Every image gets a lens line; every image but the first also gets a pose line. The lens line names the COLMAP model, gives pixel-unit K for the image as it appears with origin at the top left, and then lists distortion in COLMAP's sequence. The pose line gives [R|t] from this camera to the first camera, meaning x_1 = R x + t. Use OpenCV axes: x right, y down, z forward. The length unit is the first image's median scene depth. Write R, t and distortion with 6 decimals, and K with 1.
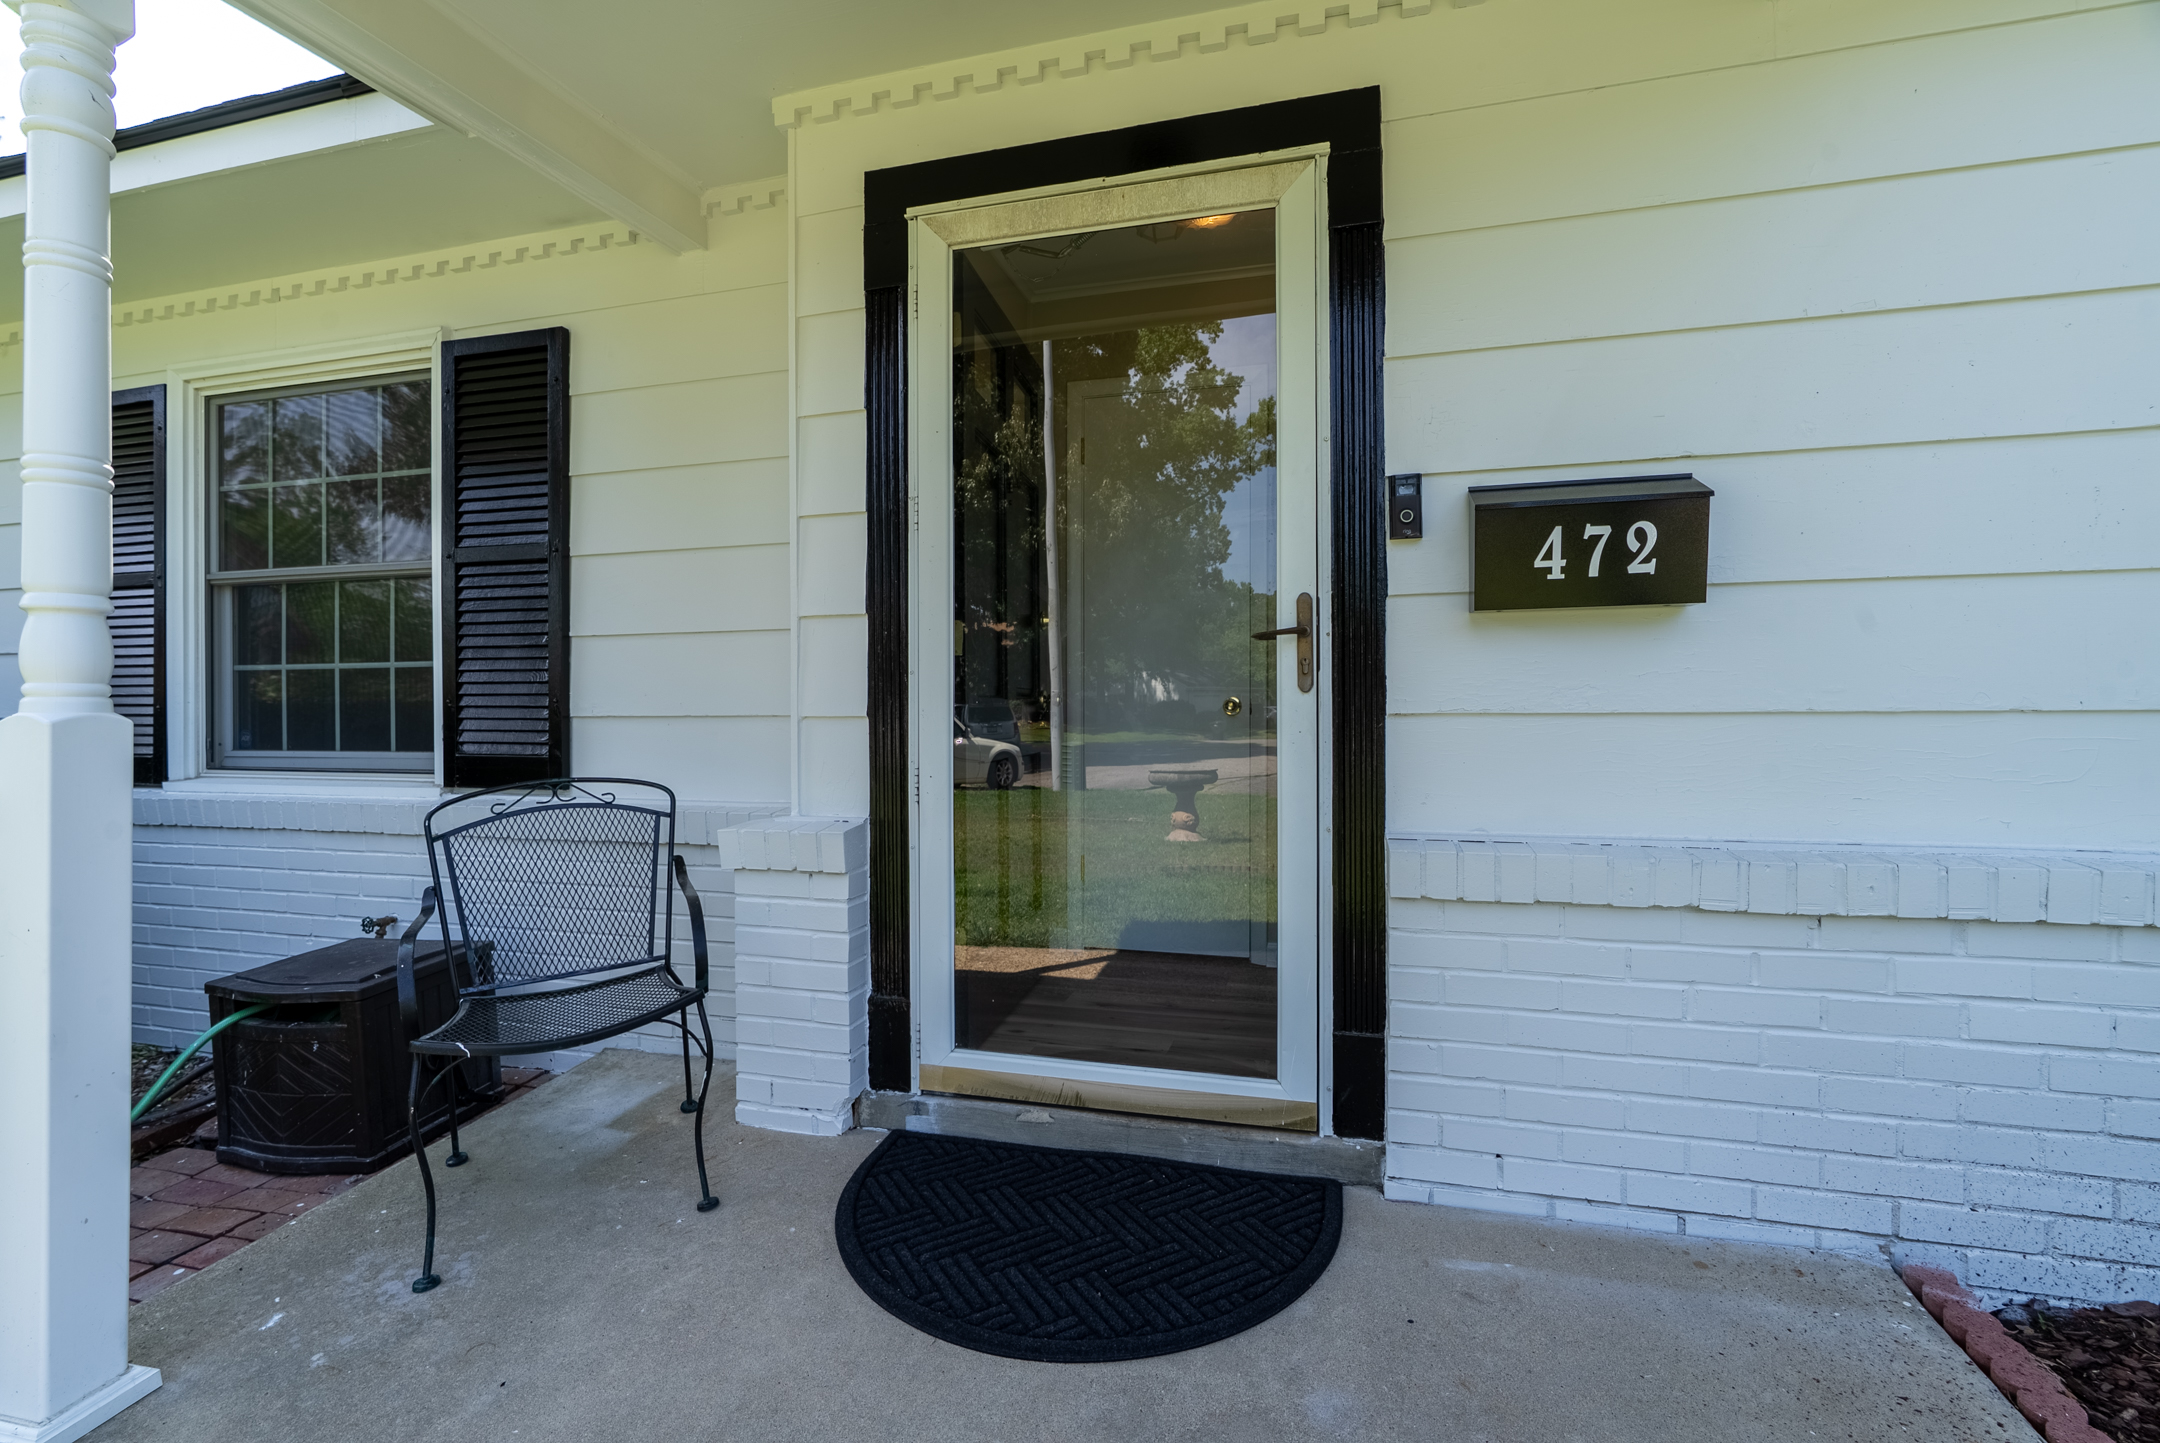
lens RADIAL K [[990.2, 0, 1059.9], [0, 990.2, 692.1], [0, 0, 1]] dist [0.003695, 0.000545]
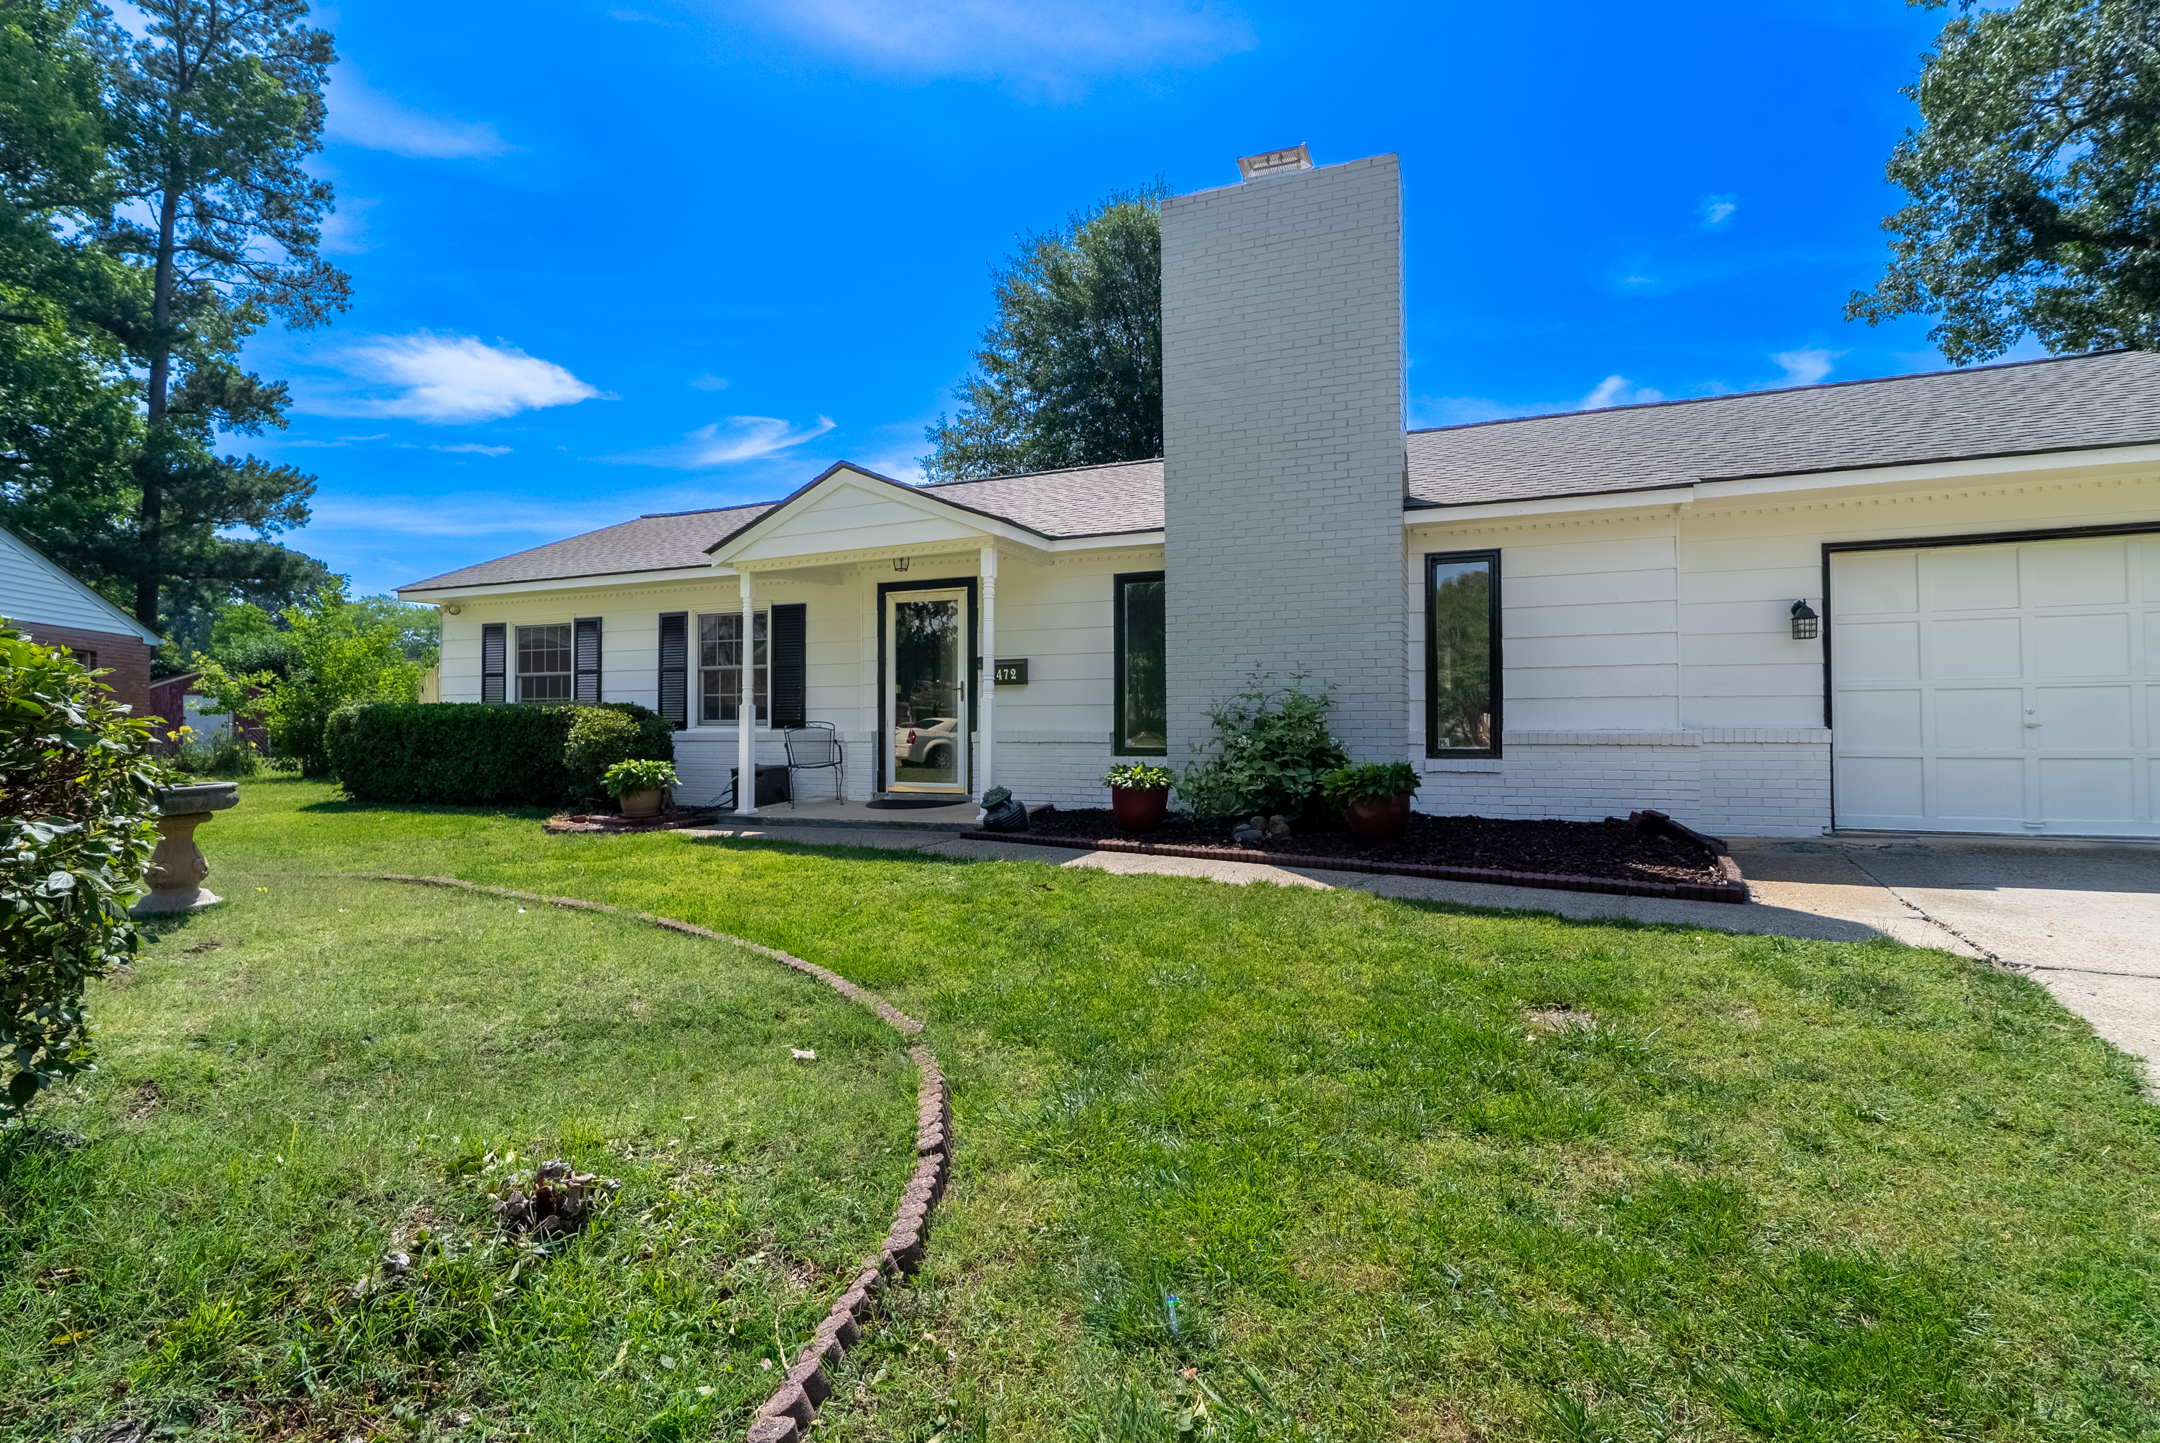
lens RADIAL K [[972.2, 0, 1075.0], [0, 972.2, 711.4], [0, 0, 1]] dist [-0.011640, 0.004040]
pose [[0.994942, 0.008052, -0.100124, 1.254583], [-0.008644, 0.999948, -0.005478, 0.070923], [0.100074, 0.006315, 0.994960, -3.610687]]
